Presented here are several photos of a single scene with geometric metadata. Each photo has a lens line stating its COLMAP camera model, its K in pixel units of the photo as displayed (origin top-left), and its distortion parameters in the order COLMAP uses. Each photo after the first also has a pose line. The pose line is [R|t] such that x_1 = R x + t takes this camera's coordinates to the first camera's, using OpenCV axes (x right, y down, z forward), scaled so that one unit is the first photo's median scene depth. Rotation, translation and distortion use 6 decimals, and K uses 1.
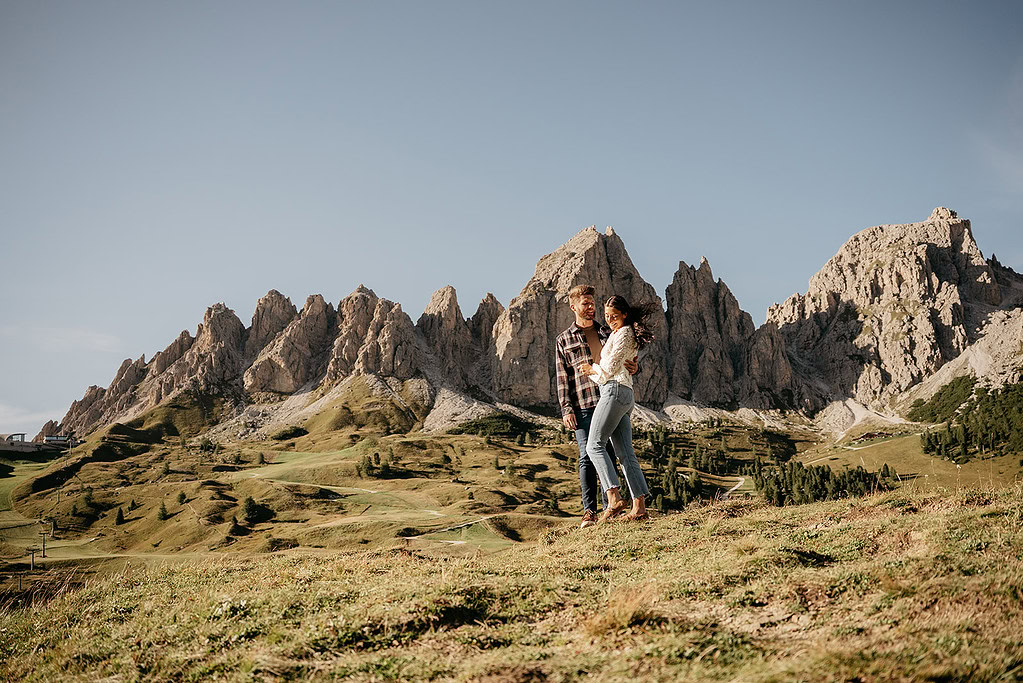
lens RADIAL K [[937.2, 0, 530.3], [0, 937.2, 328.2], [0, 0, 1]] dist [-0.171940, 0.216446]
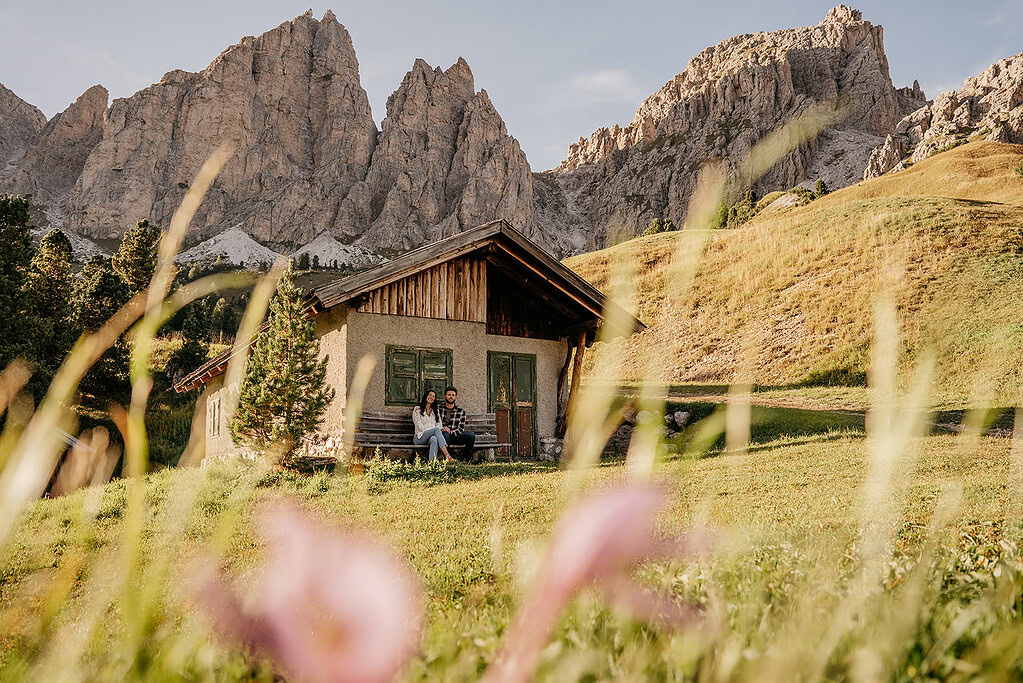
lens RADIAL K [[937.2, 0, 530.3], [0, 937.2, 328.2], [0, 0, 1]] dist [-0.171940, 0.216446]
pose [[0.995018, 0.063014, -0.077261, 0.328080], [-0.058026, 0.996185, 0.065184, 0.080398], [0.081074, -0.060376, 0.994878, 0.344555]]
